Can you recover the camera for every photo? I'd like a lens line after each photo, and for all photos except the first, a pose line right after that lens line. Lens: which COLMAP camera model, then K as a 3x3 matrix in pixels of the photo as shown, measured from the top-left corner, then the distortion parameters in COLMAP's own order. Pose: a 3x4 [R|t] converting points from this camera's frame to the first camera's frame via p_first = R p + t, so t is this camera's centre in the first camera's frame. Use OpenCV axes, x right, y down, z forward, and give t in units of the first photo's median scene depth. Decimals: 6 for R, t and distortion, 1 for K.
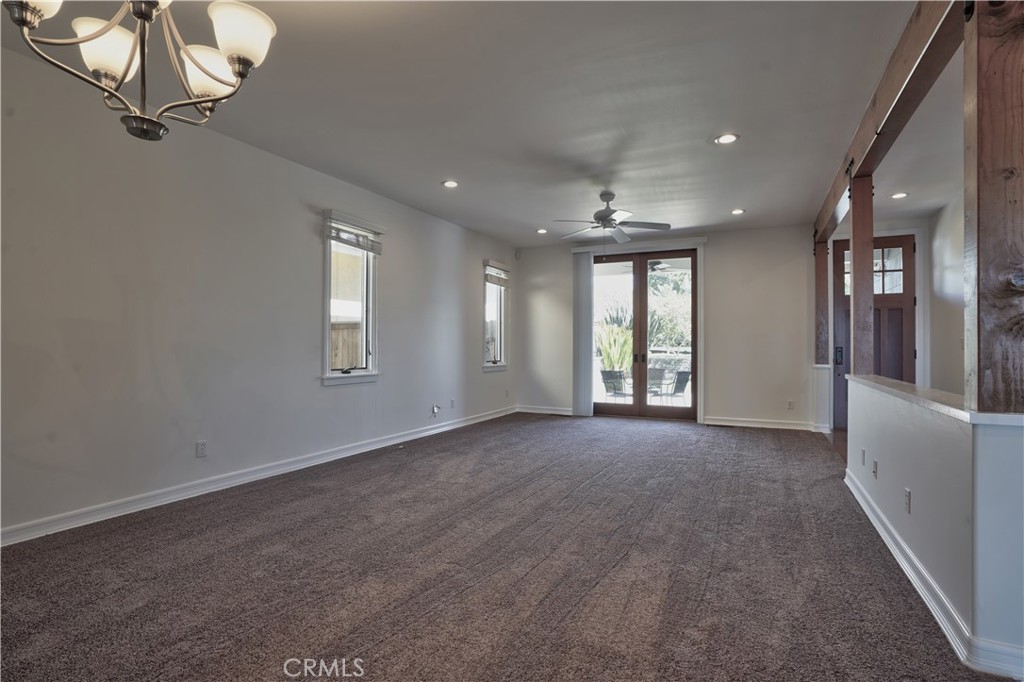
lens RADIAL K [[494.8, 0, 510.8], [0, 494.8, 341.4], [0, 0, 1]] dist [-0.047860, 0.021573]
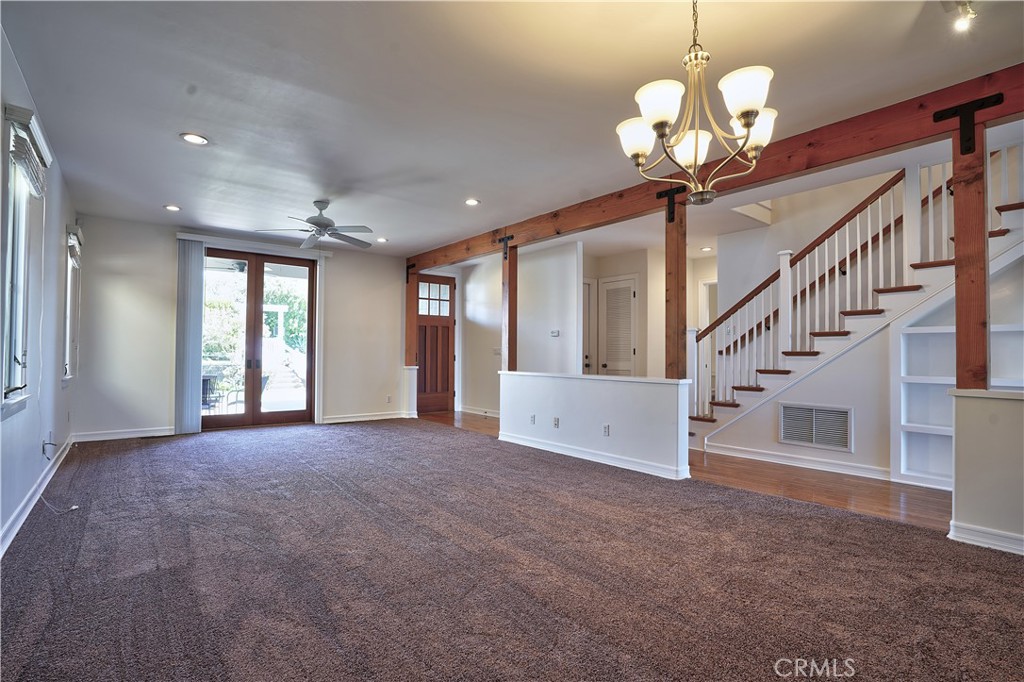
lens RADIAL K [[494.8, 0, 509.9], [0, 494.8, 344.7], [0, 0, 1]] dist [-0.047860, 0.021573]
pose [[0.434809, 0.016721, 0.900367, -0.396986], [-0.014250, 0.999830, -0.011687, 0.001060], [-0.900410, -0.007748, 0.434974, 0.153793]]
